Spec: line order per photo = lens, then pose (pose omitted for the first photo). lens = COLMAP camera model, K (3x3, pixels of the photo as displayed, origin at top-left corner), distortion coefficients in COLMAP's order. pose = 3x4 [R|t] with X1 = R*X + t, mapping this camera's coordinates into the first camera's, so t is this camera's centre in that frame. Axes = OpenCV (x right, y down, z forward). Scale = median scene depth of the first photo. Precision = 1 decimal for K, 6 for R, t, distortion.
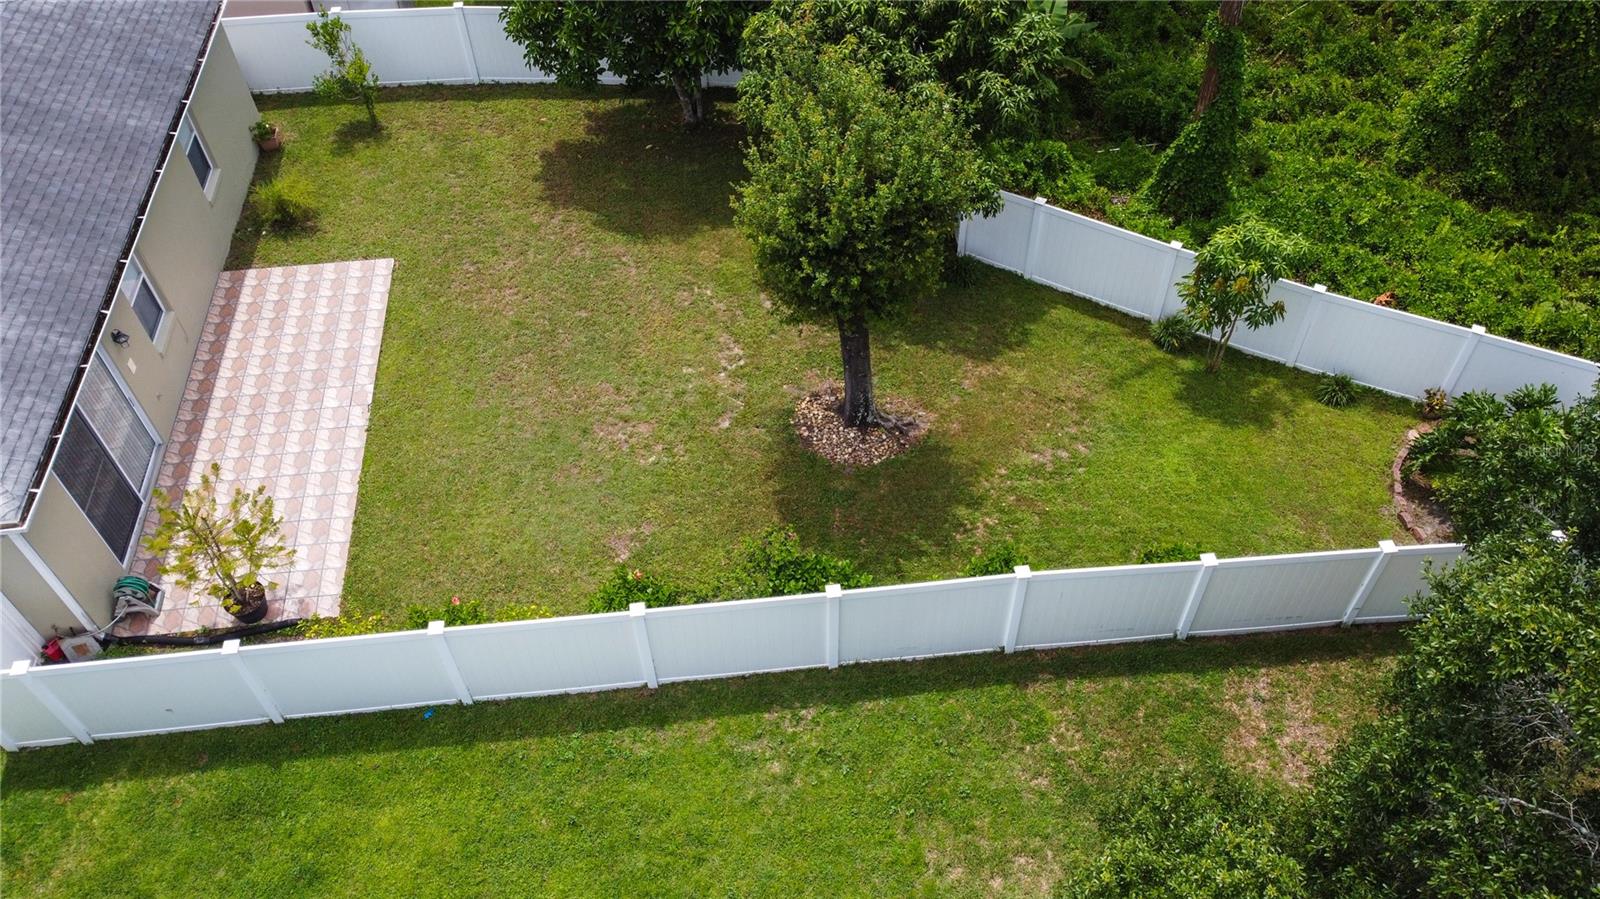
lens RADIAL K [[1210.7, 0, 799.5], [0, 1210.7, 443.0], [0, 0, 1]] dist [-0.004956, -0.000591]
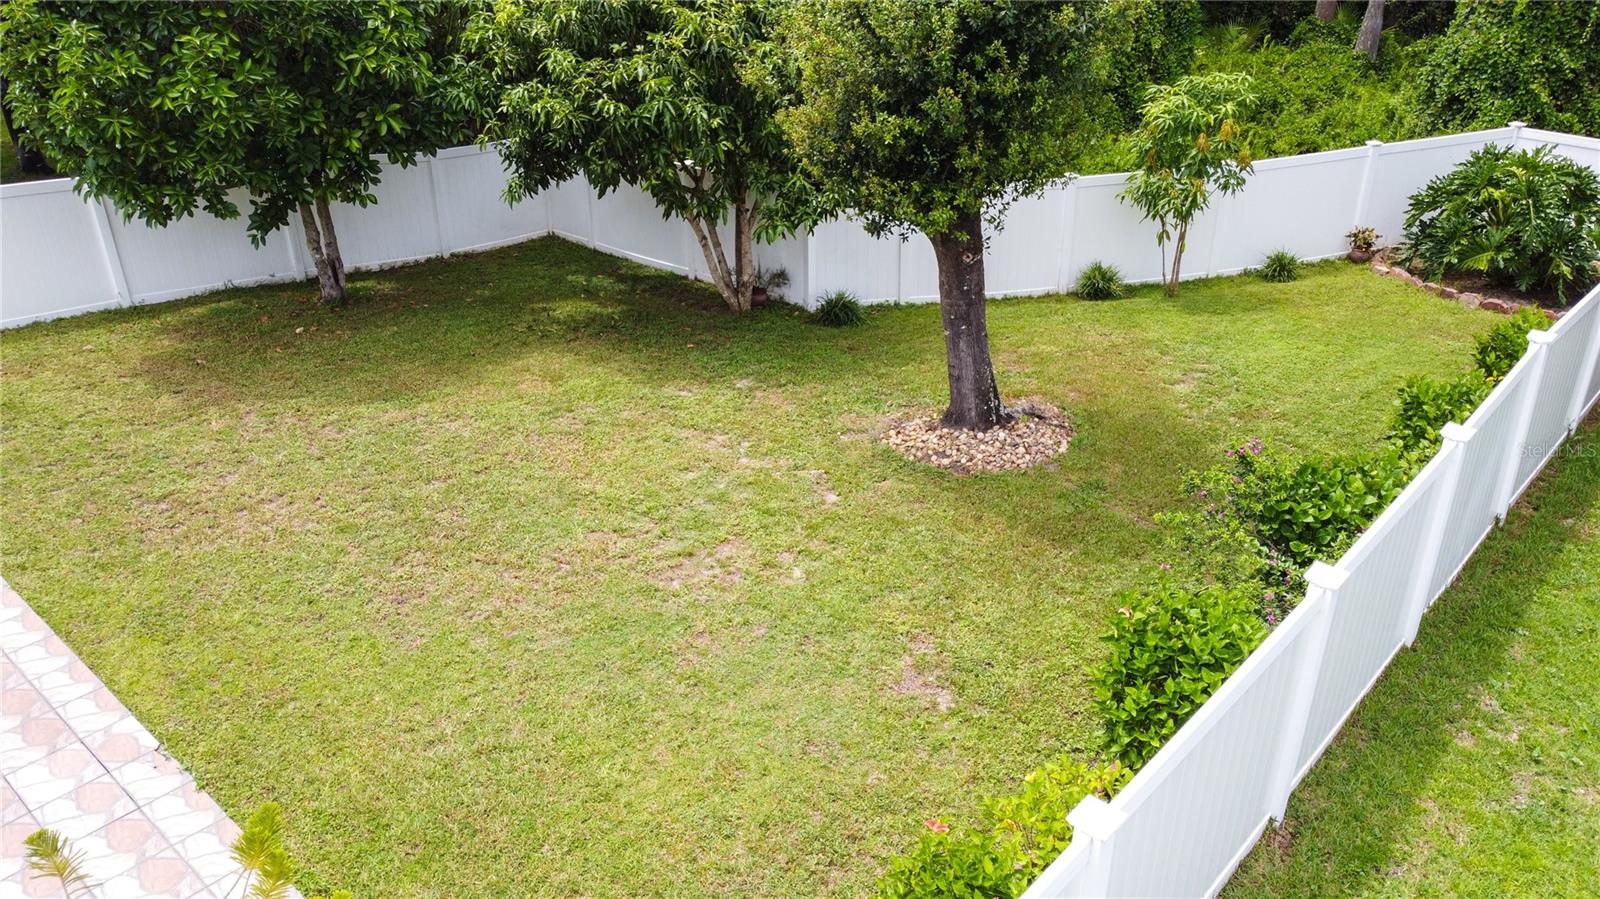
lens RADIAL K [[1210.7, 0, 794.0], [0, 1210.7, 449.0], [0, 0, 1]] dist [-0.004956, -0.000591]
pose [[0.751709, -0.306219, 0.584092, -0.395848], [0.497118, 0.845088, -0.196725, 0.067444], [-0.433368, 0.438242, 0.787487, 0.541854]]
